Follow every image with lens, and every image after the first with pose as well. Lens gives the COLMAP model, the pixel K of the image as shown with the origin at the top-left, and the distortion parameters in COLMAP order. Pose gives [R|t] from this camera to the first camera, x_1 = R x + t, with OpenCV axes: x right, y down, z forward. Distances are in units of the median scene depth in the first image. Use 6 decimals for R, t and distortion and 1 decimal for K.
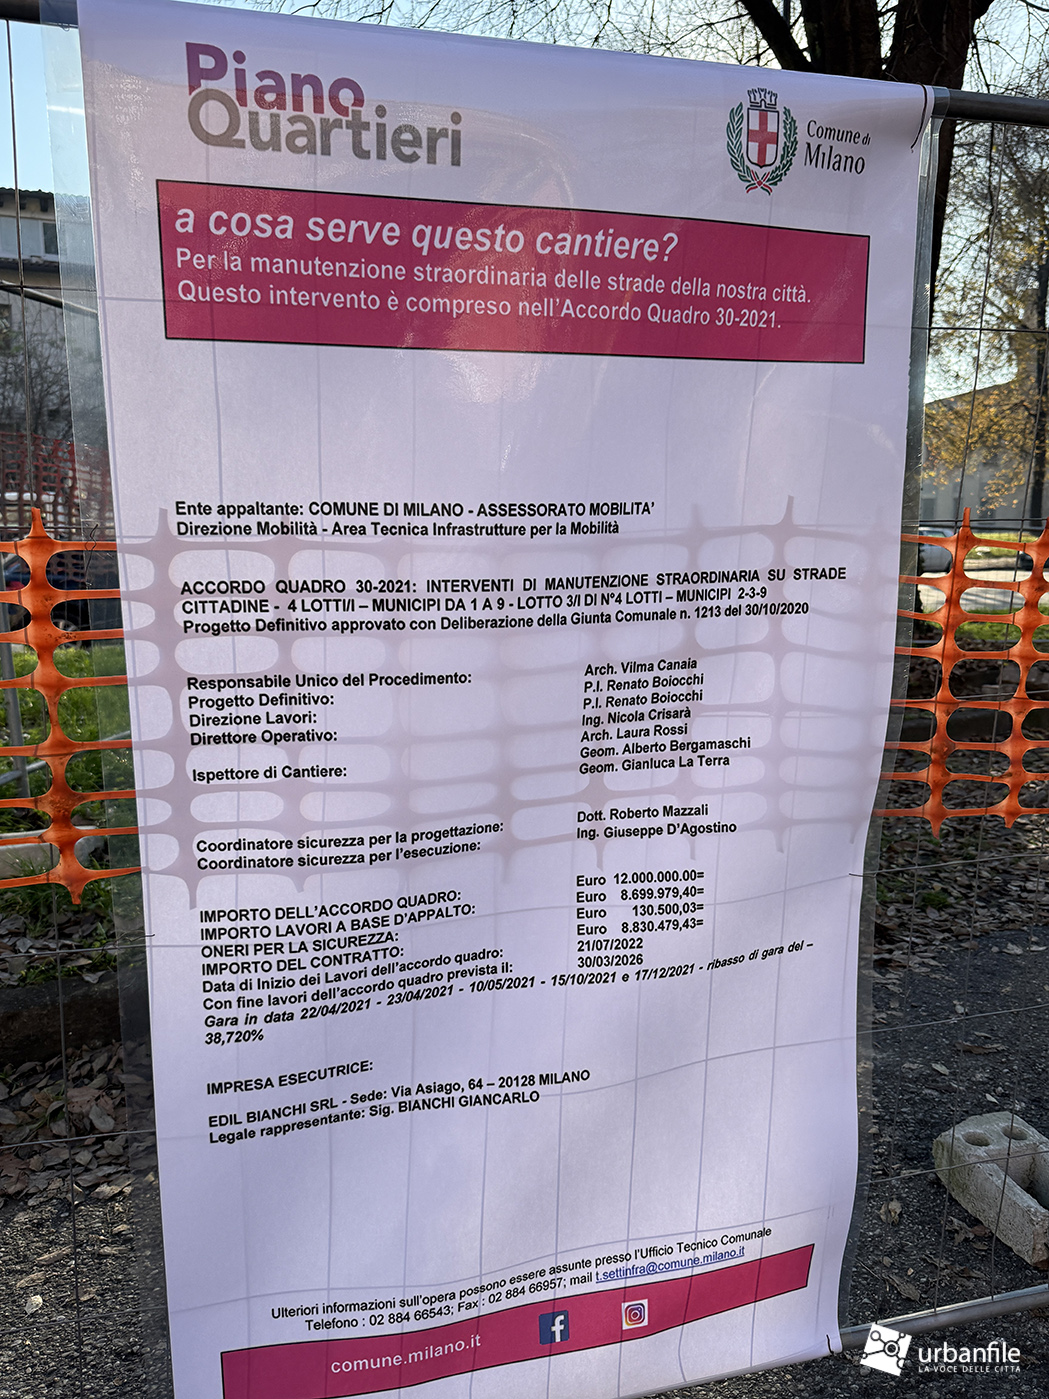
lens RADIAL K [[1103.2, 0, 524.5], [0, 1103.2, 699.5], [0, 0, 1]] dist [0.134574, -0.246015]
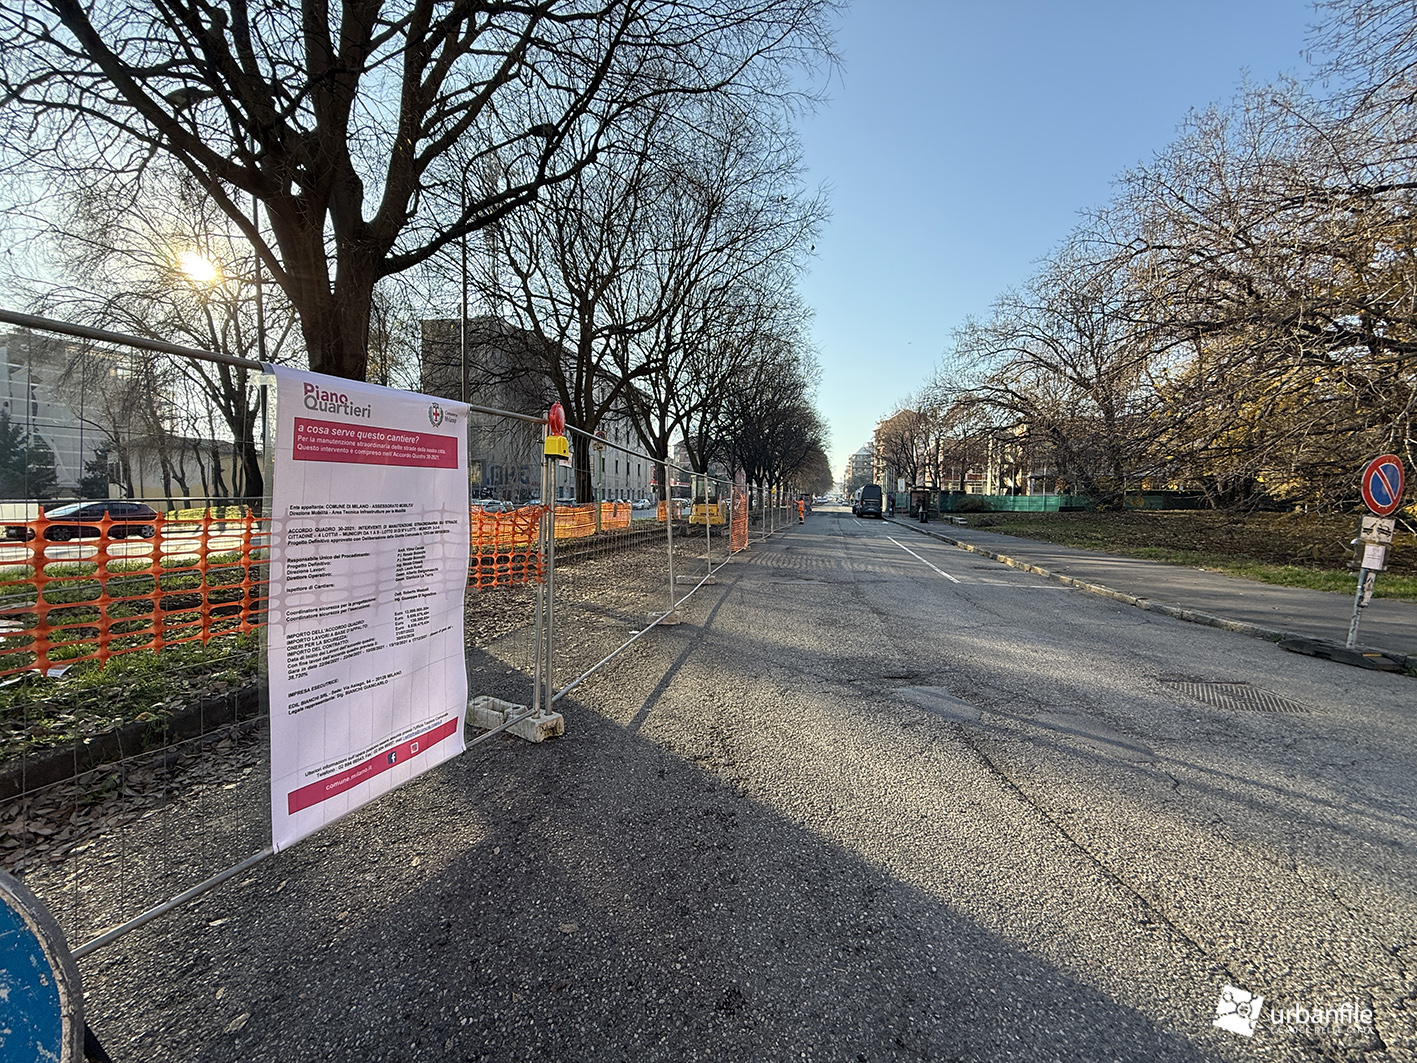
lens RADIAL K [[571.0, 0, 708.5], [0, 571.0, 531.5], [0, 0, 1]] dist [0.000175, 0.000014]
pose [[0.578563, -0.043177, 0.814494, -0.896877], [0.130456, 0.990641, -0.040152, 0.120783], [-0.805137, 0.129486, 0.578781, -0.902787]]
